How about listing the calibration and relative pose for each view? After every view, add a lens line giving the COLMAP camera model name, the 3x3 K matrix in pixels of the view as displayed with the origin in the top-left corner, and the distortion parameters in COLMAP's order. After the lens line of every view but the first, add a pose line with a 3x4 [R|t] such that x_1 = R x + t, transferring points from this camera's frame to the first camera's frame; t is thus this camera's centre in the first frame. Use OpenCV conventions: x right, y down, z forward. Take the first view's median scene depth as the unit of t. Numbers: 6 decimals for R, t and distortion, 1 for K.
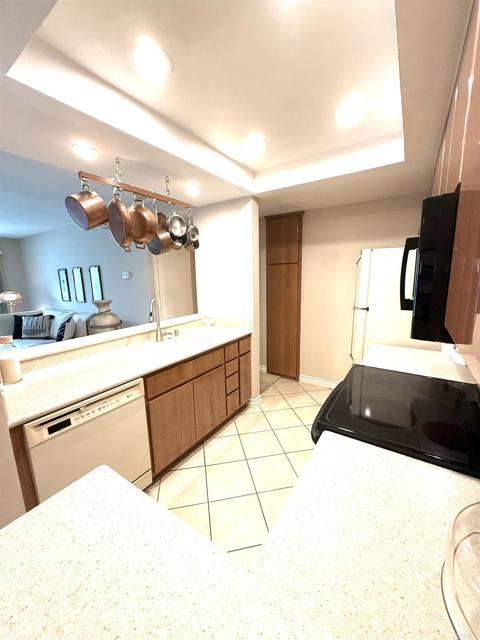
lens RADIAL K [[254.7, 0, 240.5], [0, 254.7, 318.2], [0, 0, 1]] dist [0.000675, 0.000236]
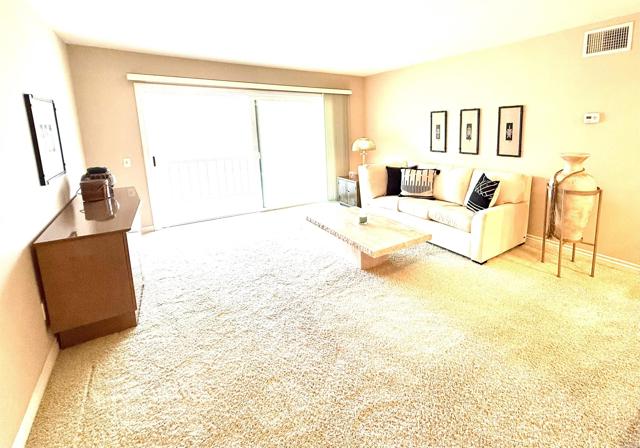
lens RADIAL K [[312.3, 0, 388.1], [0, 312.3, 178.8], [0, 0, 1]] dist [0.002346, 0.000073]
pose [[0.948801, 0.067834, -0.308504, -1.131367], [-0.067006, 0.997664, 0.013289, 0.028151], [0.308685, 0.008063, 0.951130, 0.067970]]
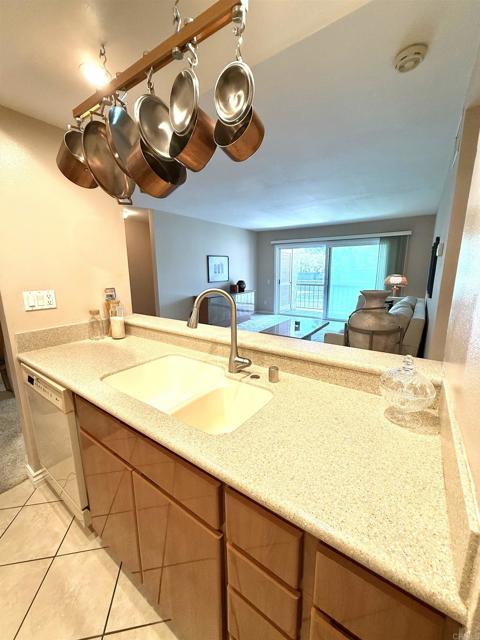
lens RADIAL K [[254.7, 0, 238.7], [0, 254.7, 318.9], [0, 0, 1]] dist [0.000675, 0.000236]
pose [[-0.031222, 0.216010, -0.975892, 0.169704], [-0.161247, 0.962490, 0.218203, -0.128450], [0.986420, 0.164172, 0.004781, 0.990497]]
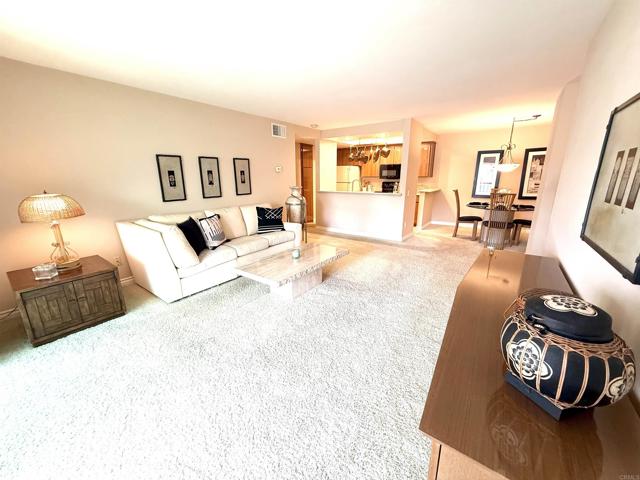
lens RADIAL K [[254.7, 0, 319.4], [0, 254.7, 240.4], [0, 0, 1]] dist [0.000675, 0.000236]
pose [[0.050061, -0.224281, 0.973238, -2.999828], [0.172643, 0.961734, 0.212749, -0.092228], [-0.983711, 0.157372, 0.086866, 1.188368]]
